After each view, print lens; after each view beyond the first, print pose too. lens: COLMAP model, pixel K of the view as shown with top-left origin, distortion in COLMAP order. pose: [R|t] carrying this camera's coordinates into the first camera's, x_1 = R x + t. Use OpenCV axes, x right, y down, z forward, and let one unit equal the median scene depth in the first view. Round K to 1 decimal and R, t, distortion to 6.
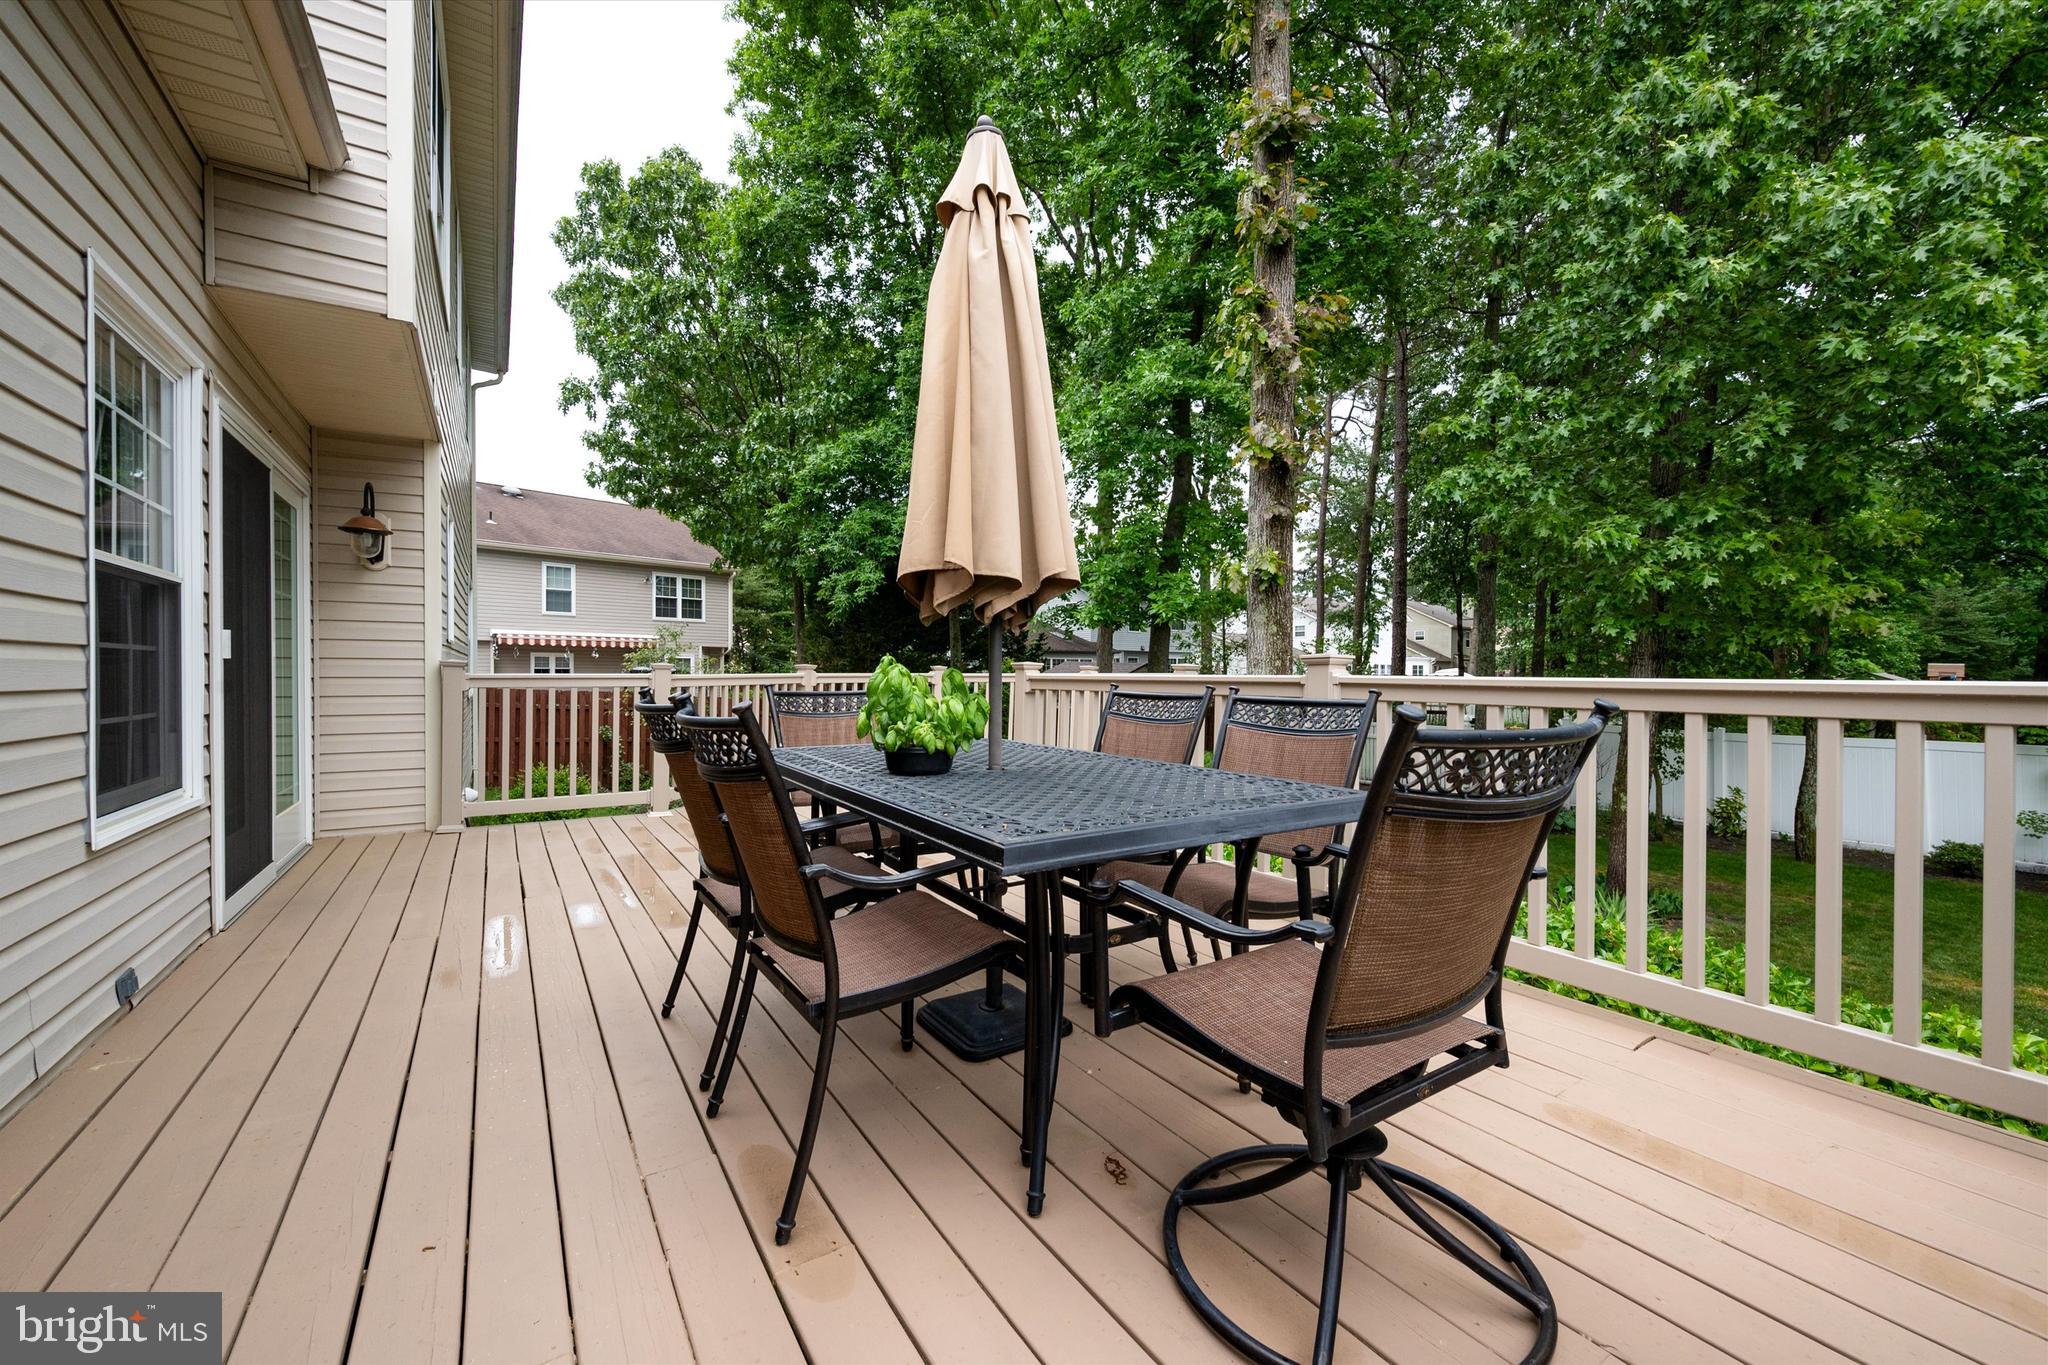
lens RADIAL K [[806.8, 0, 1024.0], [0, 806.8, 682.5], [0, 0, 1]] dist [-0.000811, 0.000067]
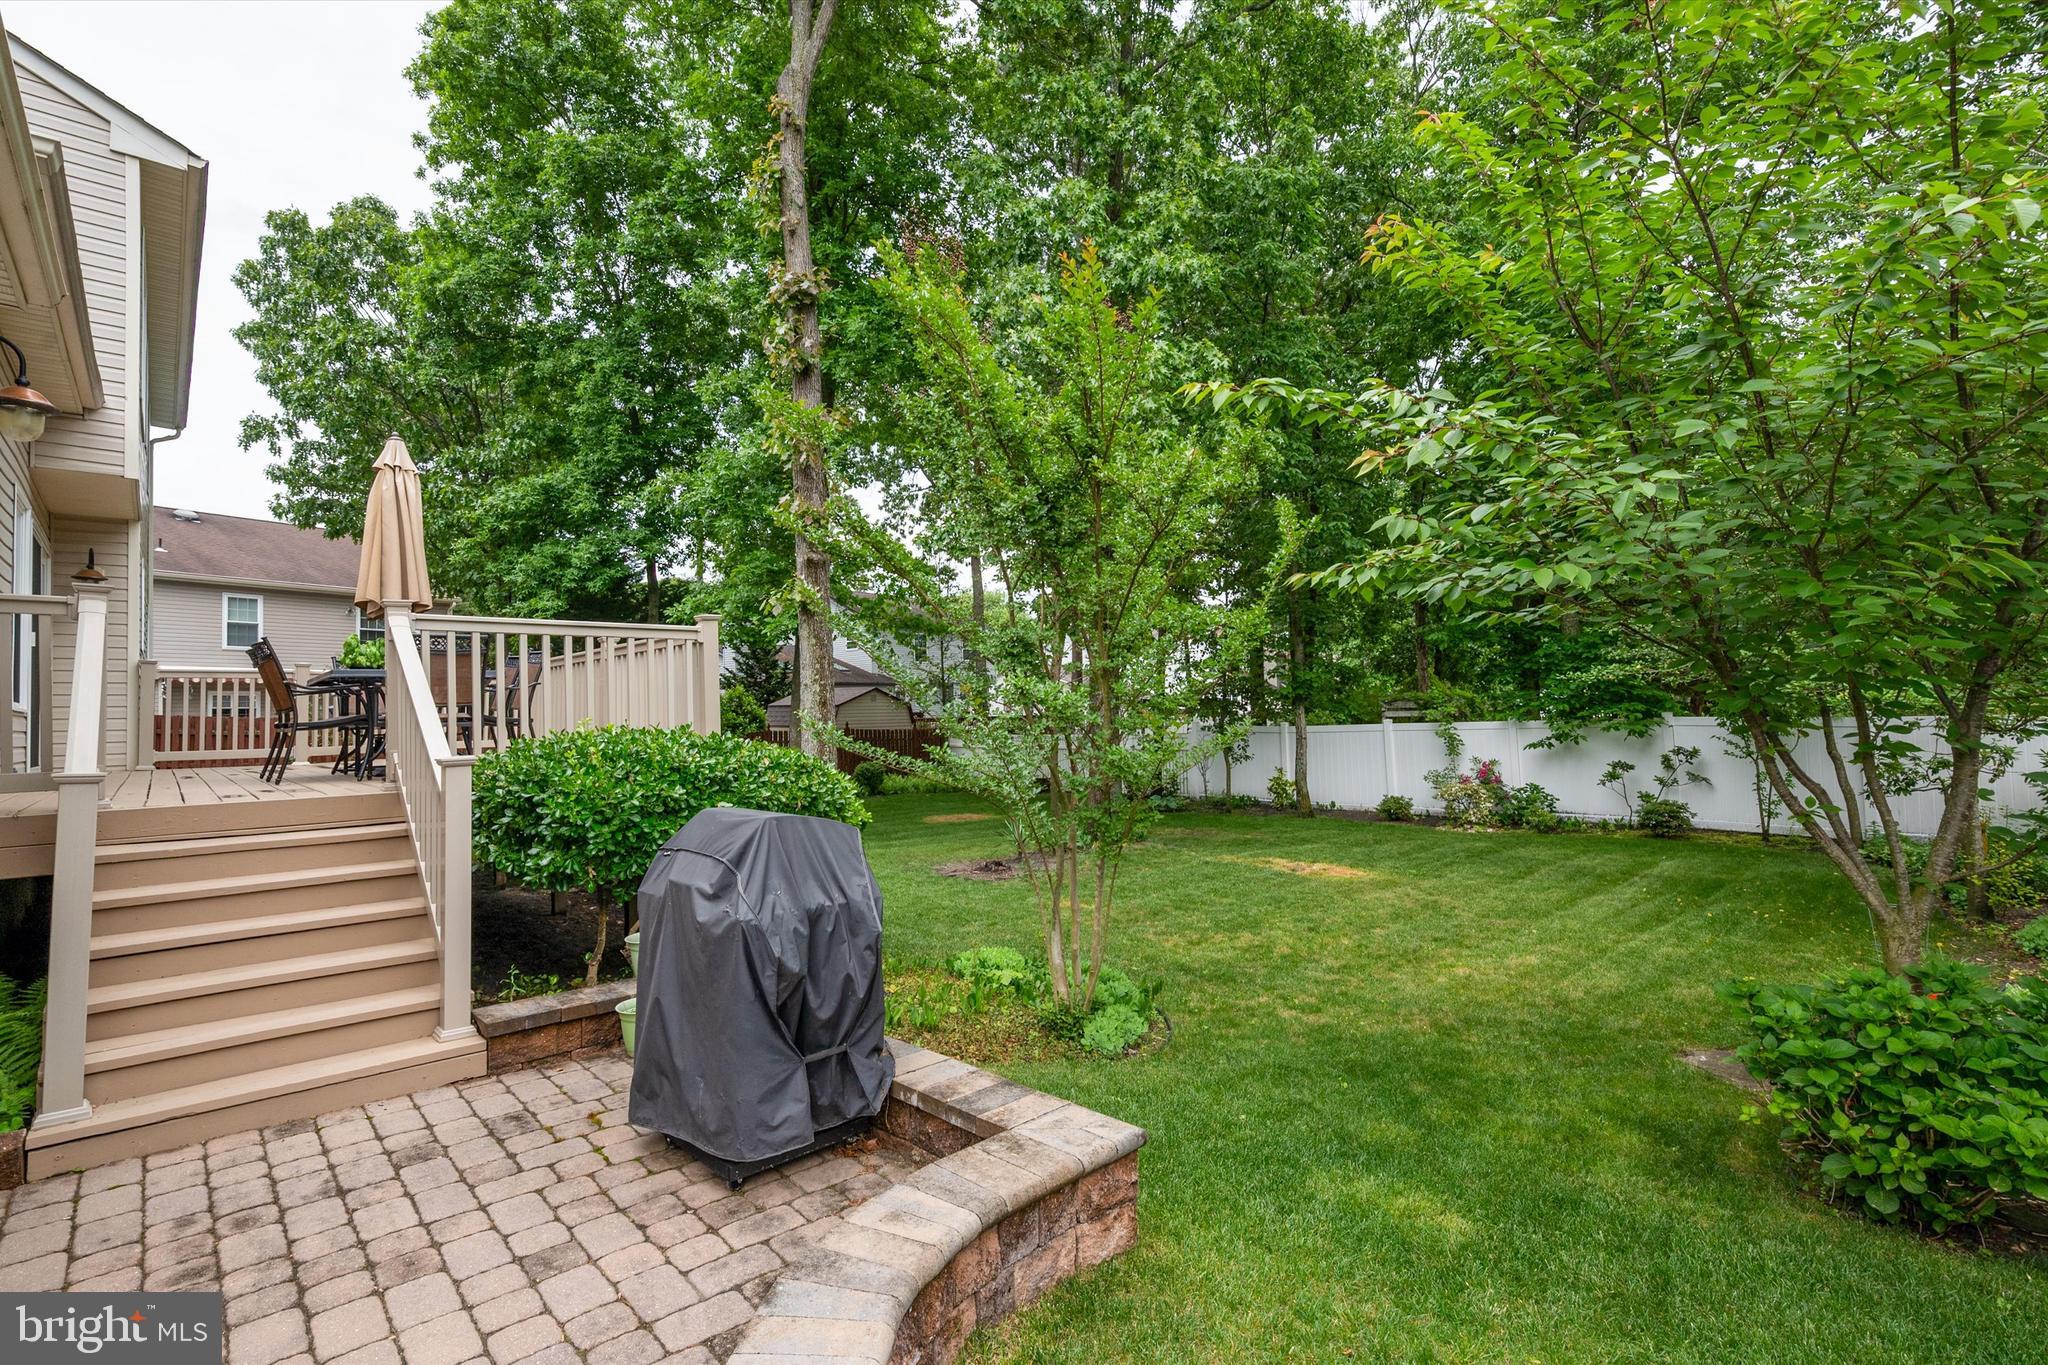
lens RADIAL K [[955.2, 0, 1024.0], [0, 955.2, 682.5], [0, 0, 1]] dist [-0.002149, 0.000378]
pose [[0.987248, -0.022159, 0.157638, 0.204861], [0.029662, 0.998528, -0.045402, 0.045609], [-0.156400, 0.049499, 0.986453, -0.329586]]
